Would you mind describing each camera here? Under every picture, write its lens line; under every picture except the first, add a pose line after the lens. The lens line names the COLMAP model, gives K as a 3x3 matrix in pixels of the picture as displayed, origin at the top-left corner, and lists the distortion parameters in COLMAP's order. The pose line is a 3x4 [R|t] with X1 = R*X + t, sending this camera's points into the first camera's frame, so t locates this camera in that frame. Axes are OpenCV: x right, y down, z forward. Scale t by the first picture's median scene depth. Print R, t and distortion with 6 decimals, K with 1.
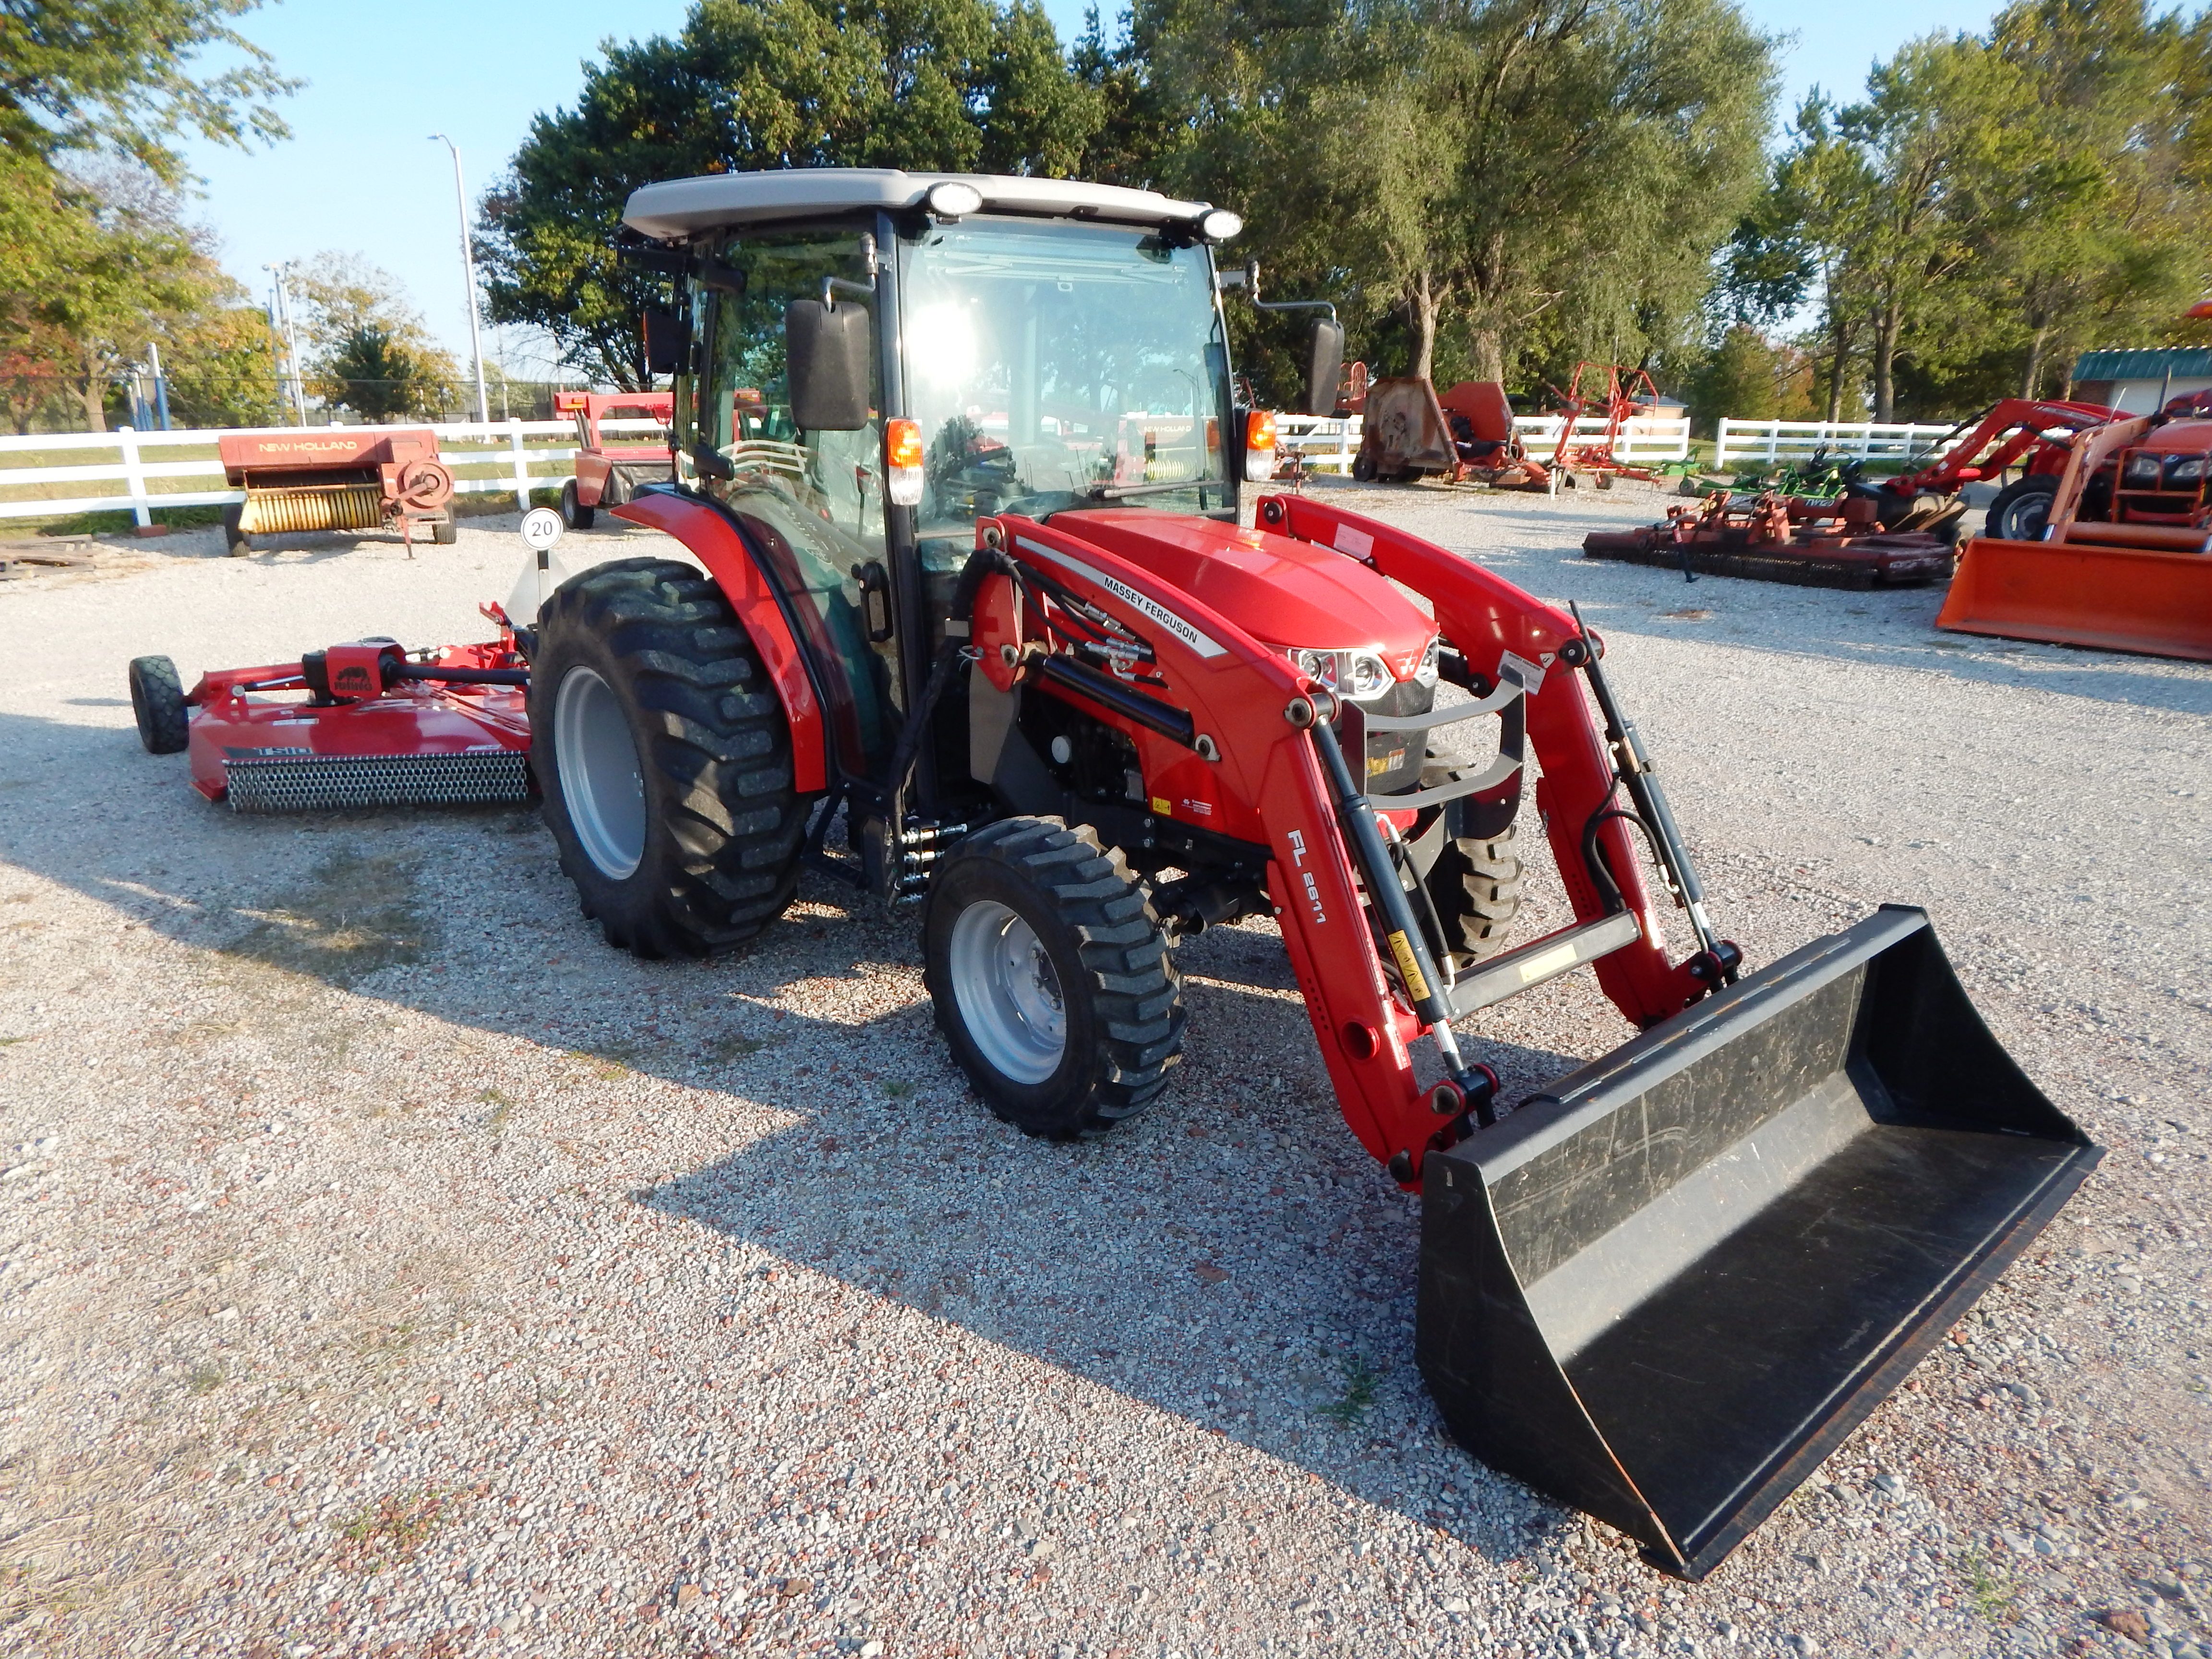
lens RADIAL K [[1532.3, 0, 1104.8], [0, 1532.3, 818.3], [0, 0, 1]] dist [0.003283, 0.001604]
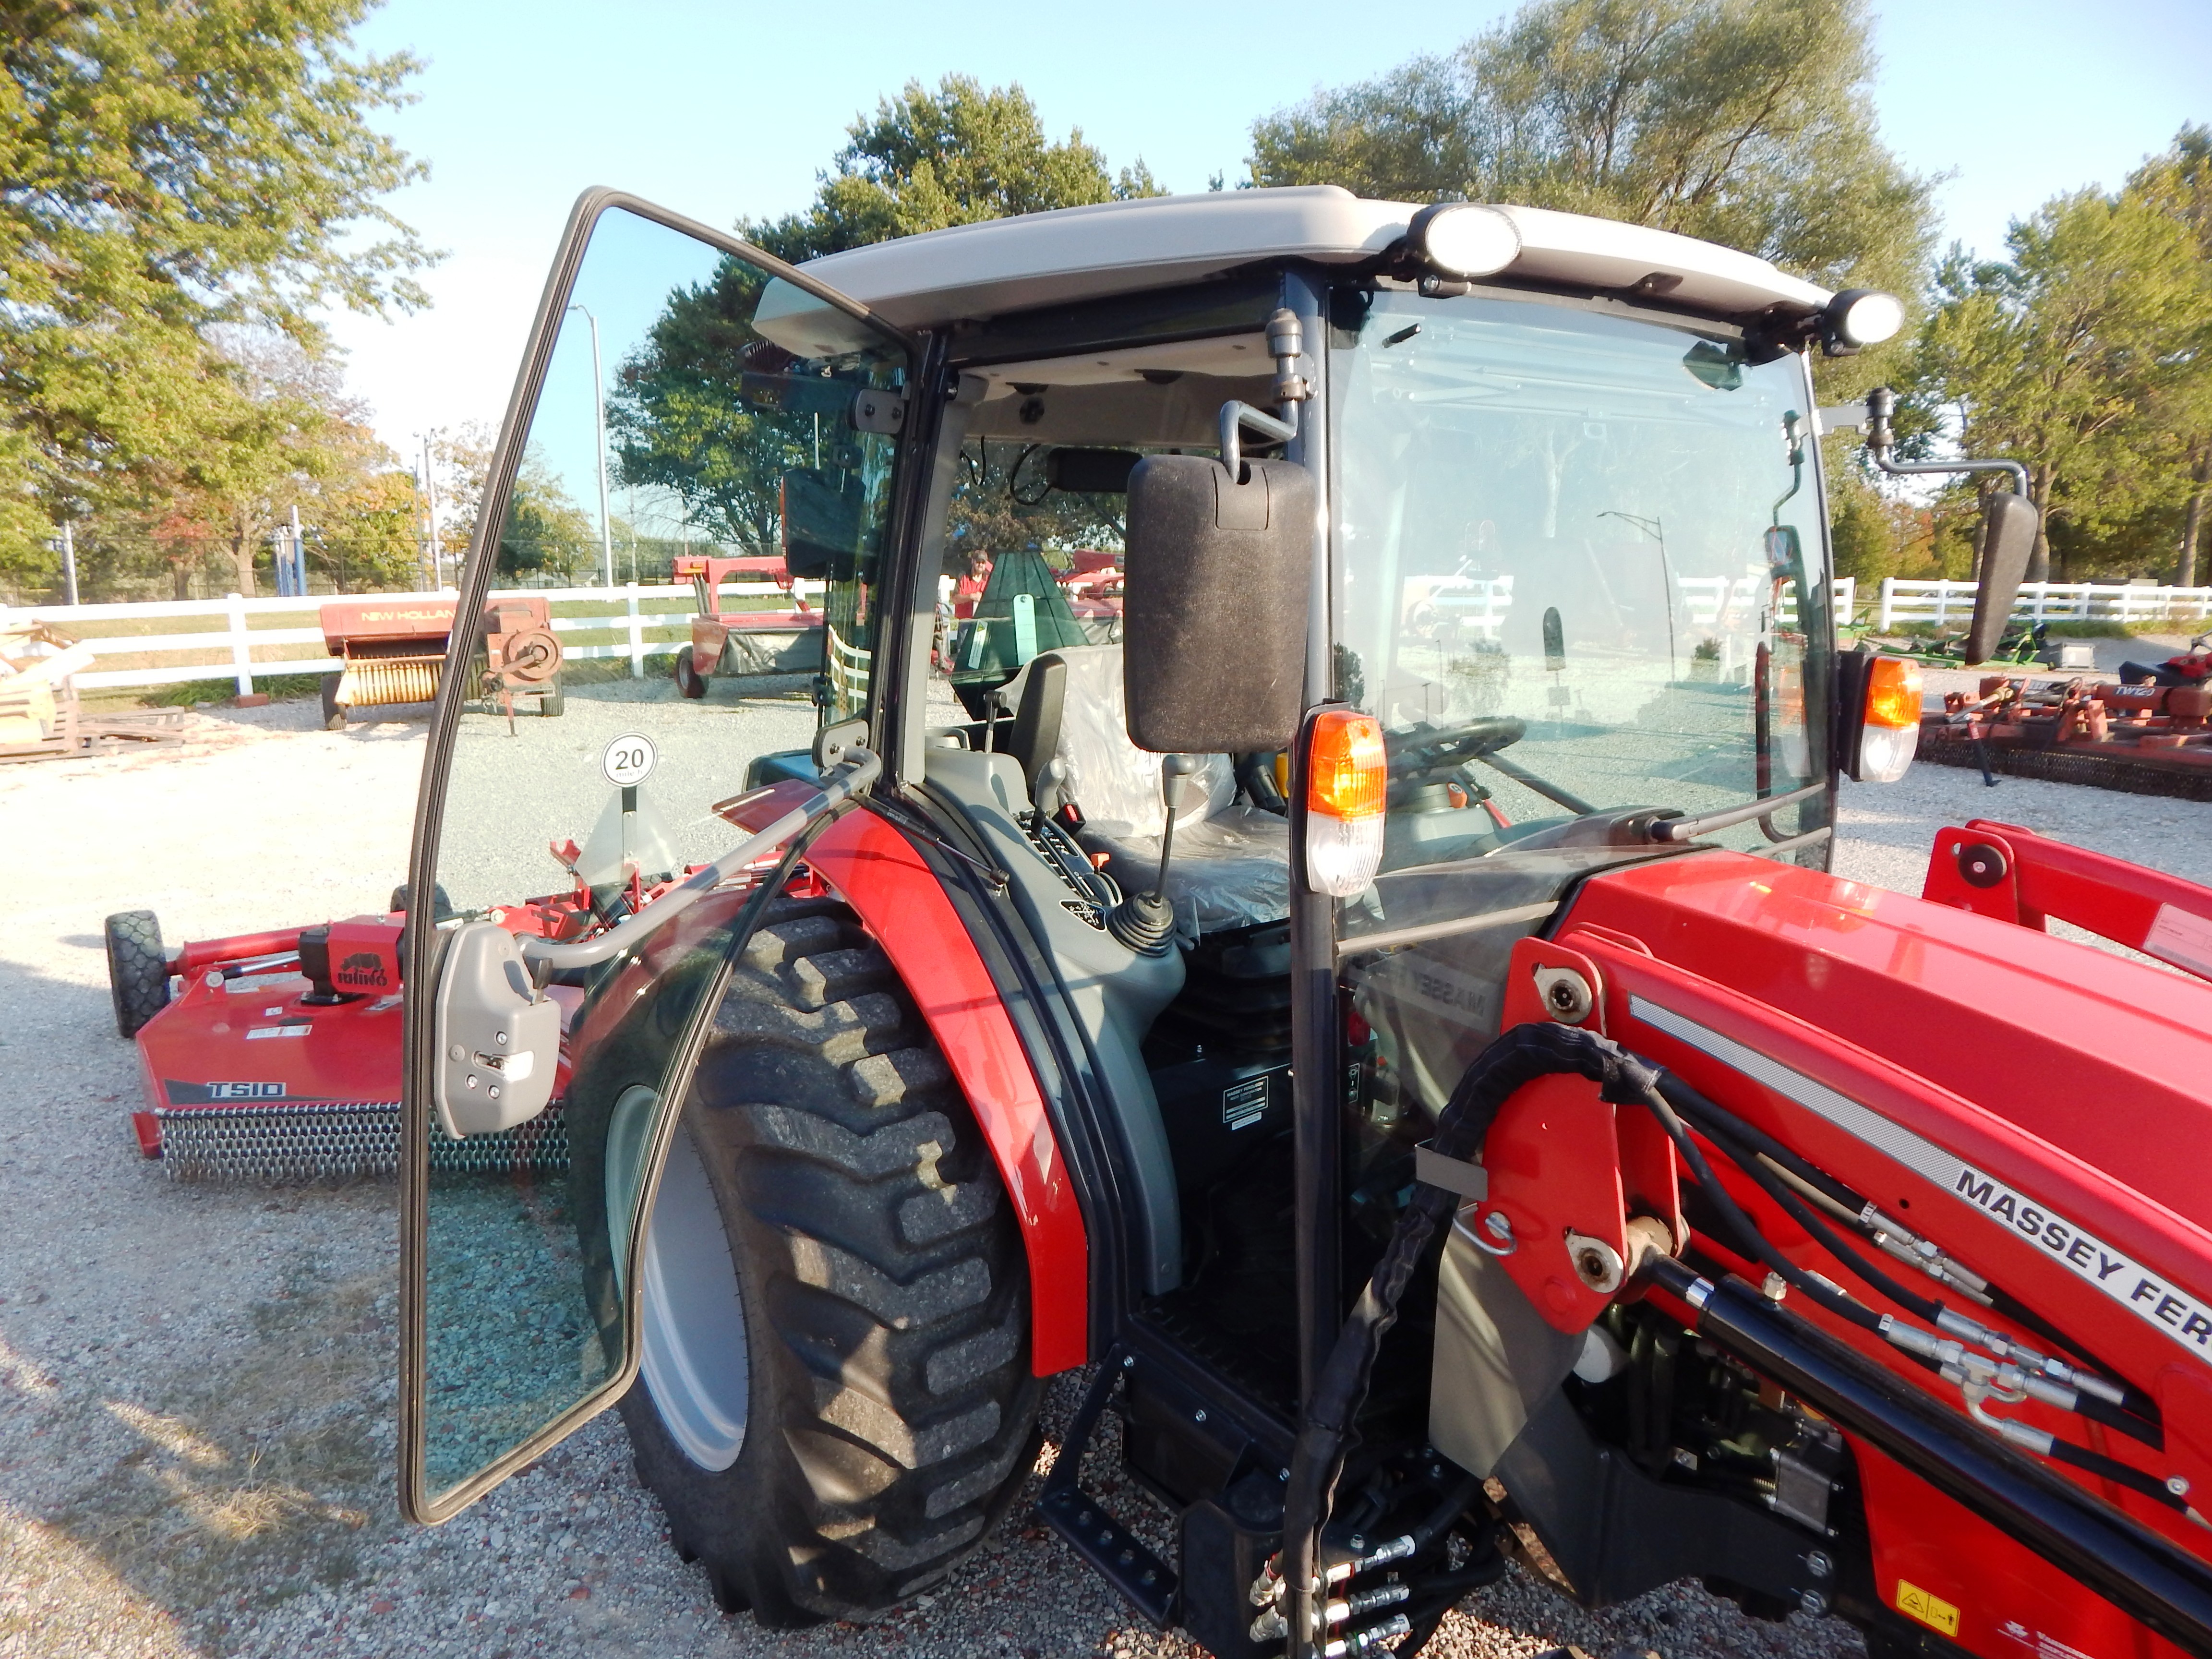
lens RADIAL K [[1503.4, 0, 1106.0], [0, 1503.4, 811.0], [0, 0, 1]] dist [0.001501, -0.005361]
pose [[0.998101, 0.009383, -0.060883, -0.037460], [-0.015194, 0.995295, -0.095697, -0.040930], [0.059699, 0.096440, 0.993547, 0.120174]]
